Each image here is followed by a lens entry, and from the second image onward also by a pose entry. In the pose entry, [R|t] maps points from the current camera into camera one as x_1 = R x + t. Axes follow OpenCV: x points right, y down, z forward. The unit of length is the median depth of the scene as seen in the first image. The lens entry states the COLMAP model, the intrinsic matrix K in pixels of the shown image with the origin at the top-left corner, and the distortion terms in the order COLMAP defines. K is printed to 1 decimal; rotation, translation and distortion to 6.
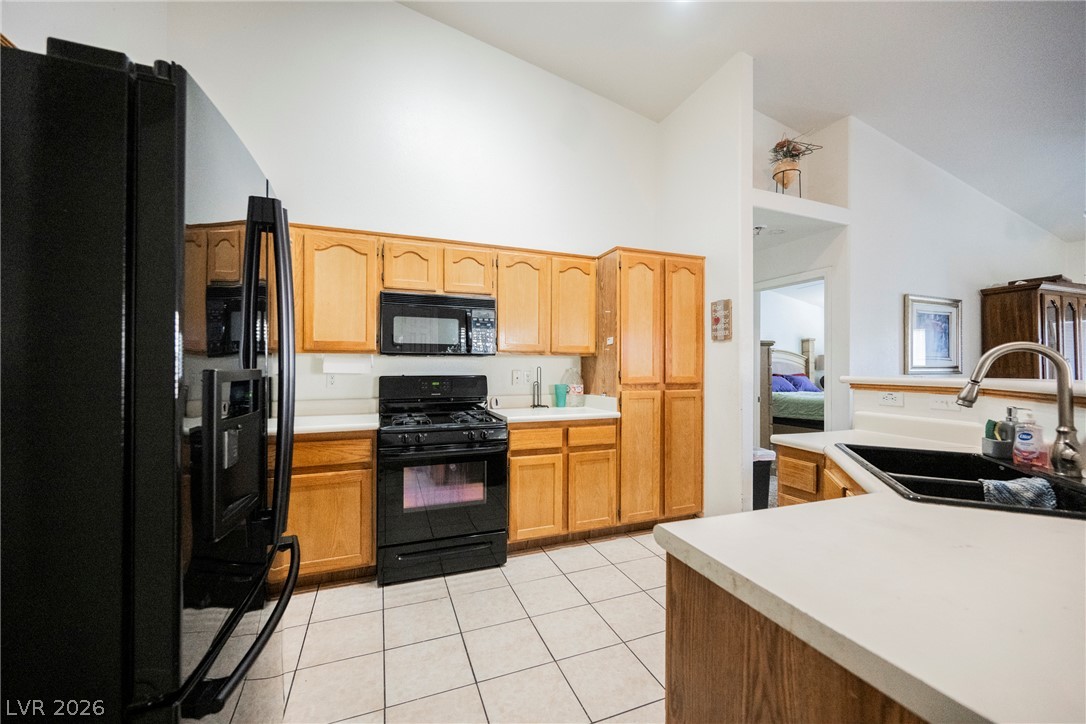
lens RADIAL K [[425.7, 0, 548.7], [0, 425.7, 363.6], [0, 0, 1]] dist [-0.001489, -0.000128]
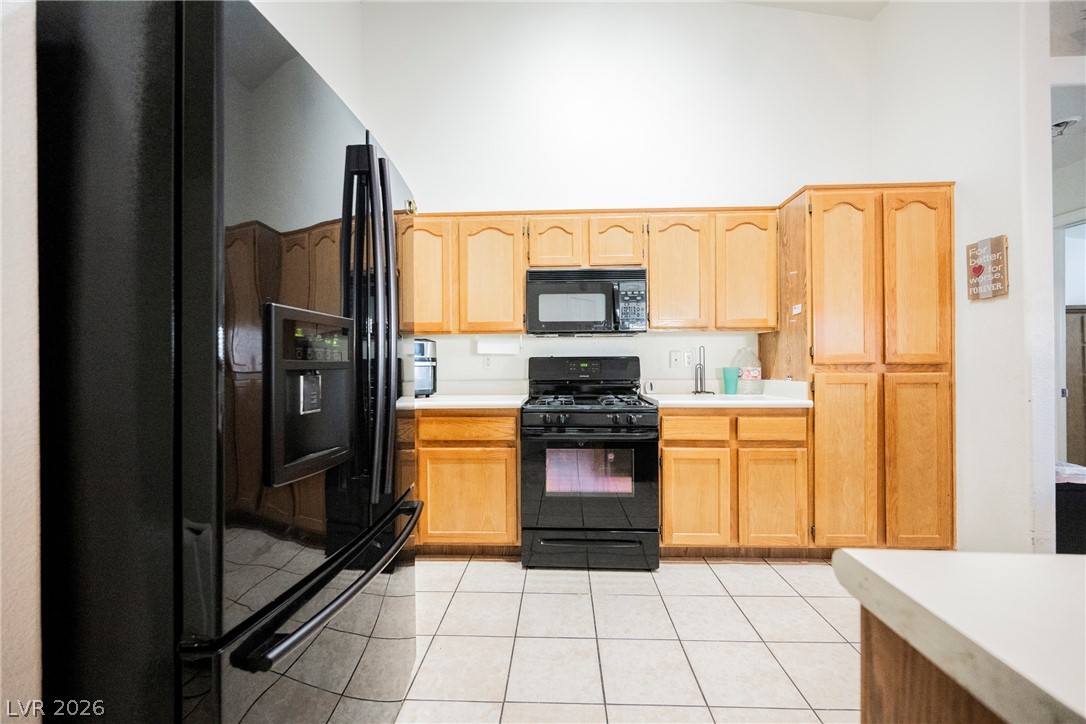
lens RADIAL K [[425.7, 0, 542.5], [0, 425.7, 360.8], [0, 0, 1]] dist [-0.001489, -0.000128]
pose [[0.912777, -0.010271, -0.408329, 0.036906], [0.010771, 0.999941, -0.001075, 0.037818], [0.408316, -0.003417, 0.912834, 0.099113]]
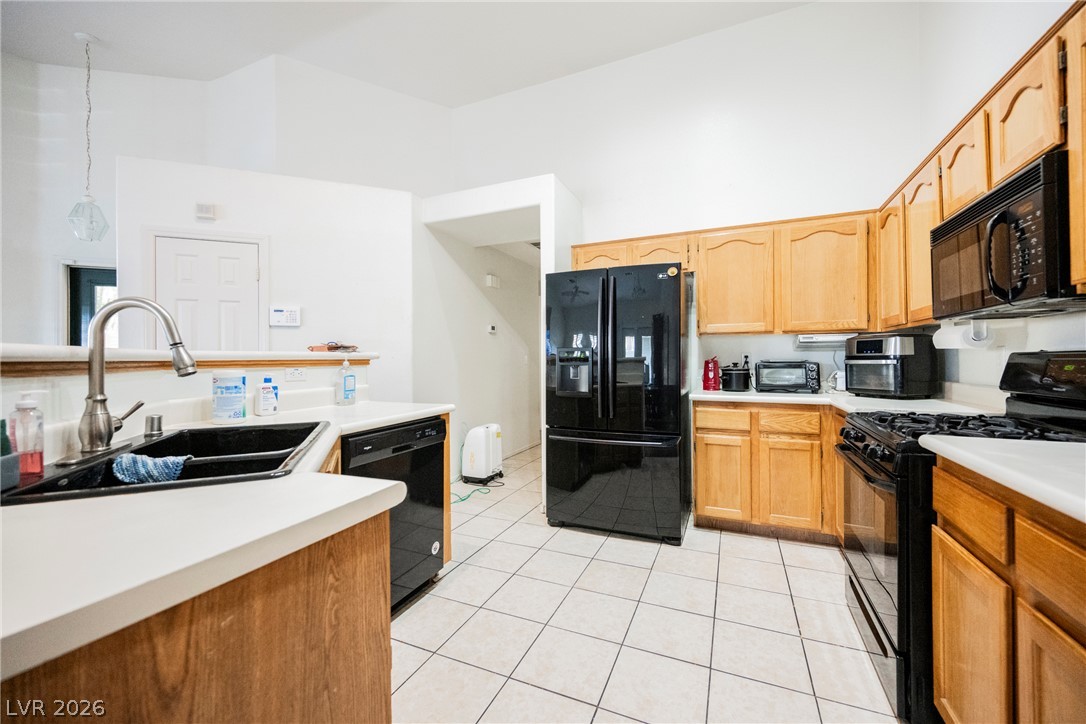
lens RADIAL K [[425.7, 0, 539.1], [0, 425.7, 358.5], [0, 0, 1]] dist [-0.001489, -0.000128]
pose [[-0.726415, 0.002109, -0.687253, 0.483260], [0.013485, 0.999847, -0.011185, 0.035268], [0.687124, -0.017393, -0.726332, 0.936879]]
